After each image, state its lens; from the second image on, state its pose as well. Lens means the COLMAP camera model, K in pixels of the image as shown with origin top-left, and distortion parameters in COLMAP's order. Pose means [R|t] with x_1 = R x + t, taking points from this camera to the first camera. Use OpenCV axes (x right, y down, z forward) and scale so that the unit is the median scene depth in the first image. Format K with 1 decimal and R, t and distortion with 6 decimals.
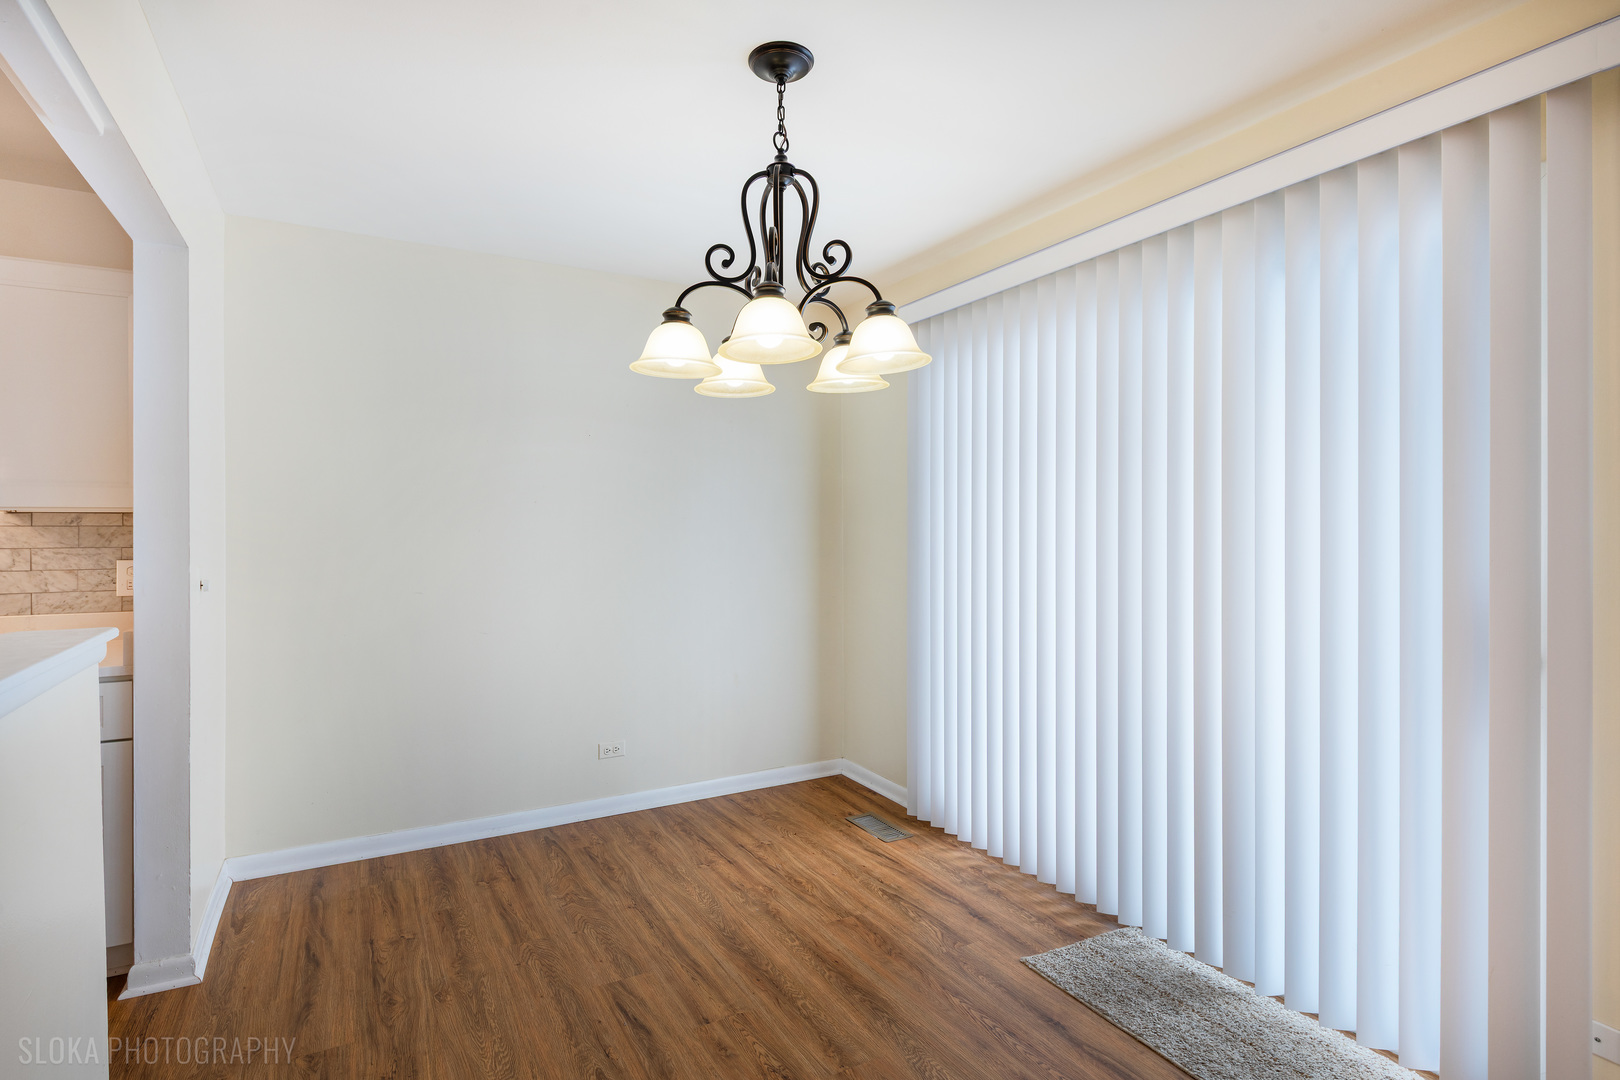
lens RADIAL K [[761.7, 0, 779.8], [0, 761.7, 518.6], [0, 0, 1]] dist [0.002362, 0.000321]
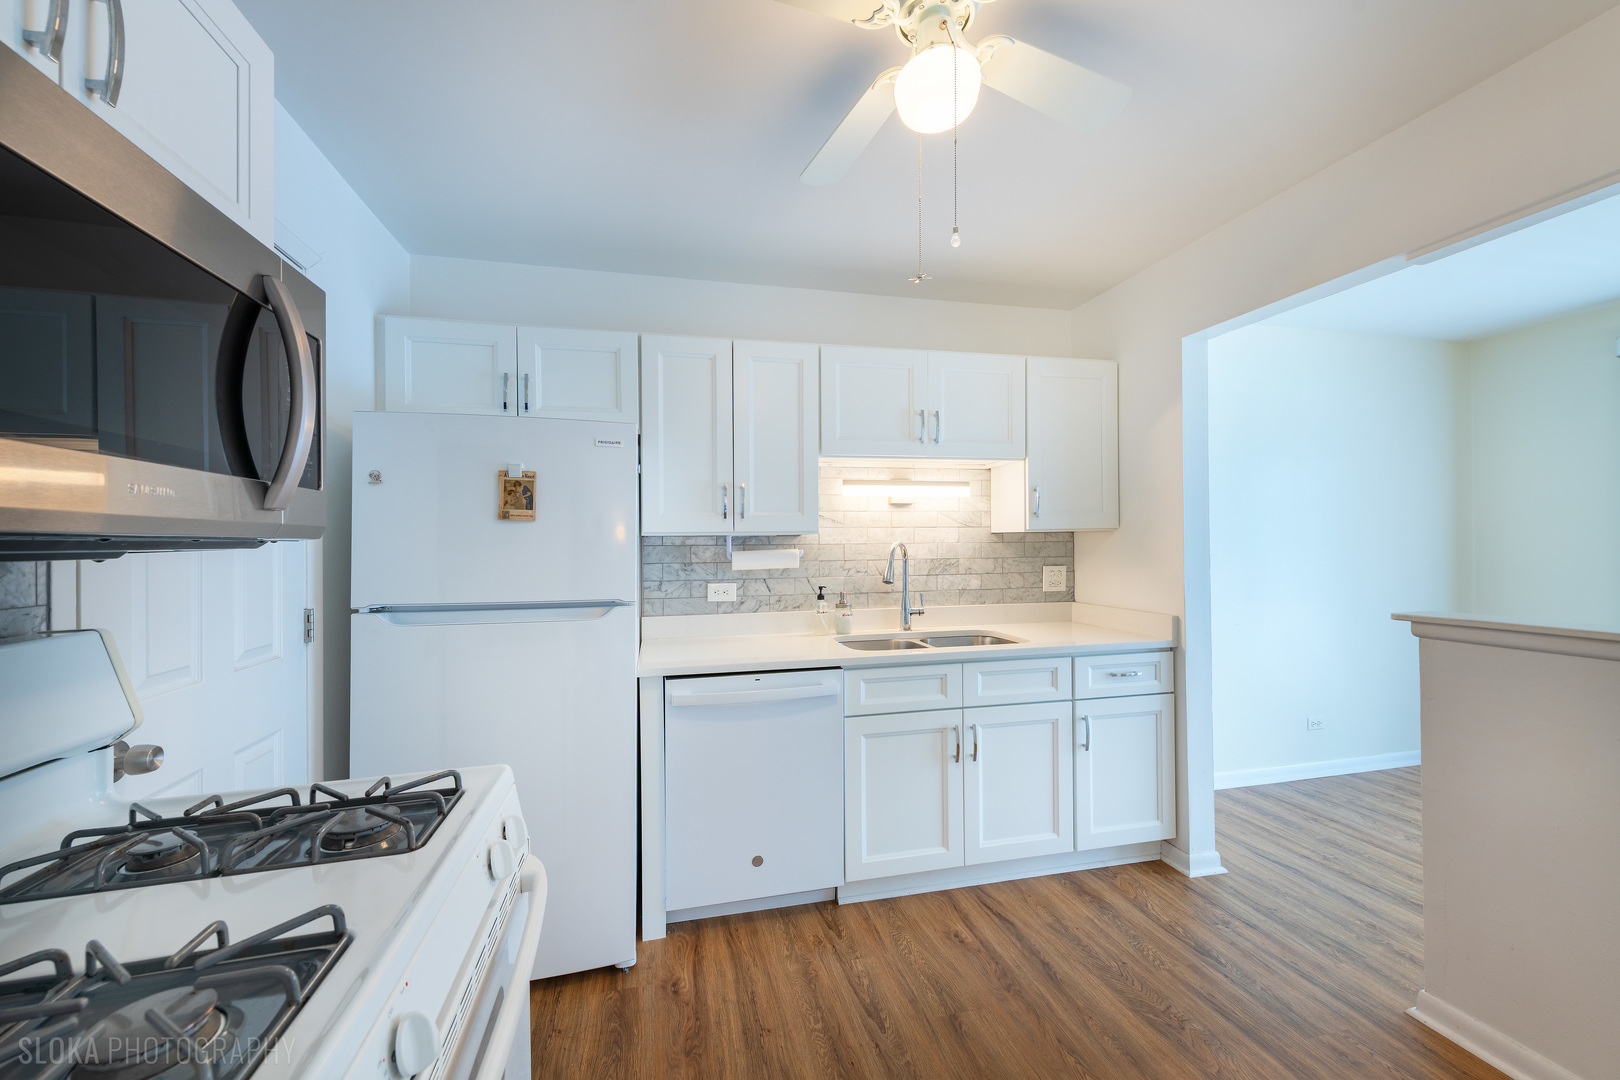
lens RADIAL K [[640.0, 0, 834.1], [0, 640.0, 526.1], [0, 0, 1]] dist [0.002277, -0.000222]
pose [[0.968793, -0.017086, -0.247283, -0.976692], [0.014035, 0.999802, -0.014093, -0.008532], [0.247474, 0.010182, 0.968841, -0.254181]]
